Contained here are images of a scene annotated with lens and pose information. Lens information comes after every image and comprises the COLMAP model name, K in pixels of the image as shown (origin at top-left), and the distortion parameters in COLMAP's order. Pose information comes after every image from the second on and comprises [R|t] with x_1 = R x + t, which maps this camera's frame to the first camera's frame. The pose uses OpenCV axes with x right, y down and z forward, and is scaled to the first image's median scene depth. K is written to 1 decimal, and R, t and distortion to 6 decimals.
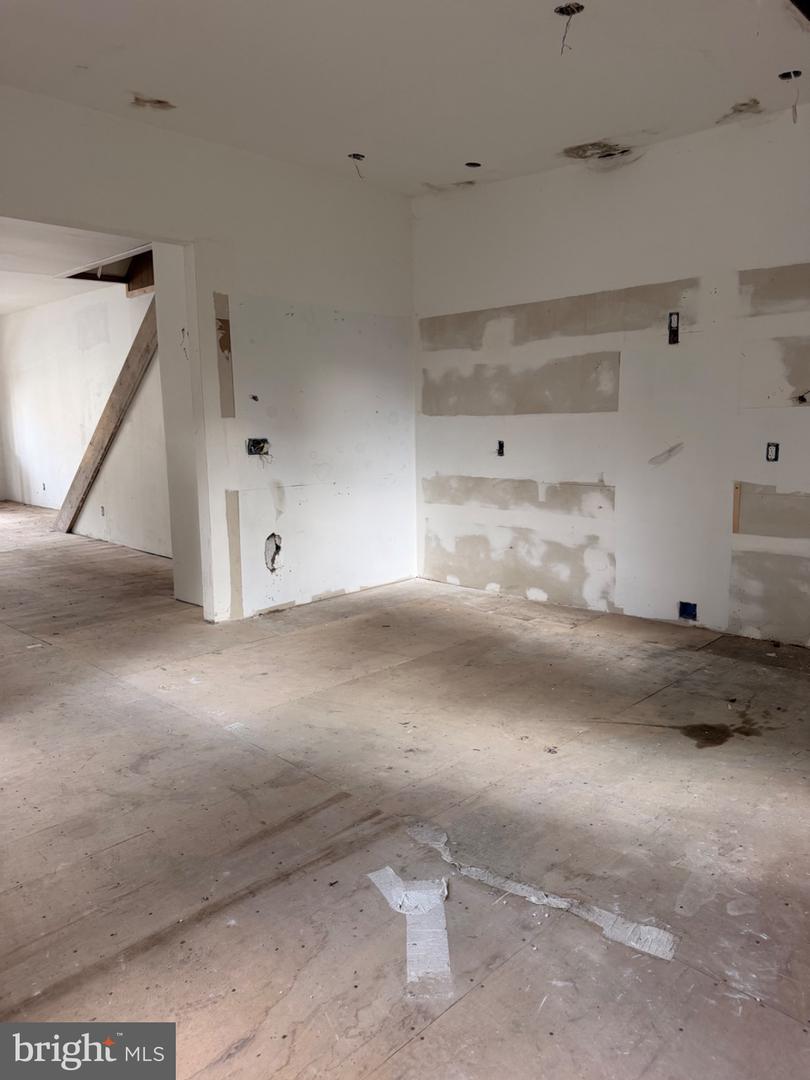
lens RADIAL K [[767.9, 0, 405.0], [0, 767.9, 540.0], [0, 0, 1]] dist [0.065958, -0.093533]
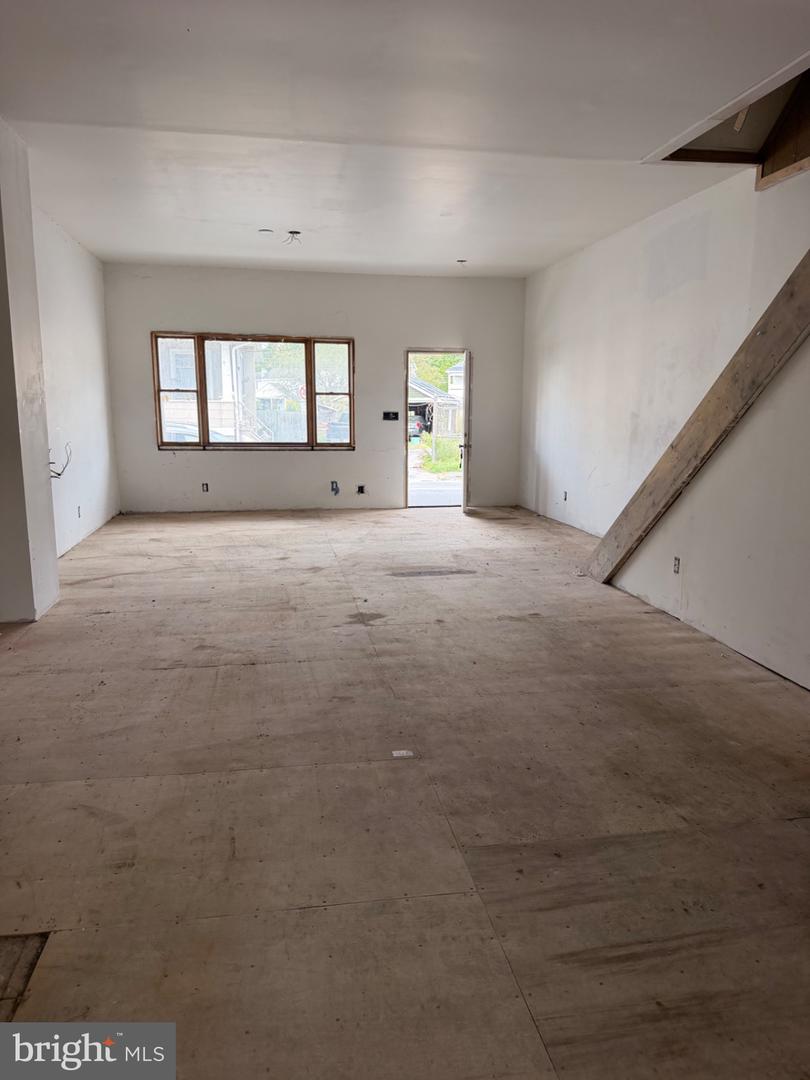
lens RADIAL K [[767.9, 0, 405.0], [0, 767.9, 540.0], [0, 0, 1]] dist [0.065958, -0.093533]
pose [[0.819957, 0.109613, -0.561833, -0.228615], [-0.101593, 0.993780, 0.045617, -0.059394], [0.563338, 0.019674, 0.825992, 0.402271]]
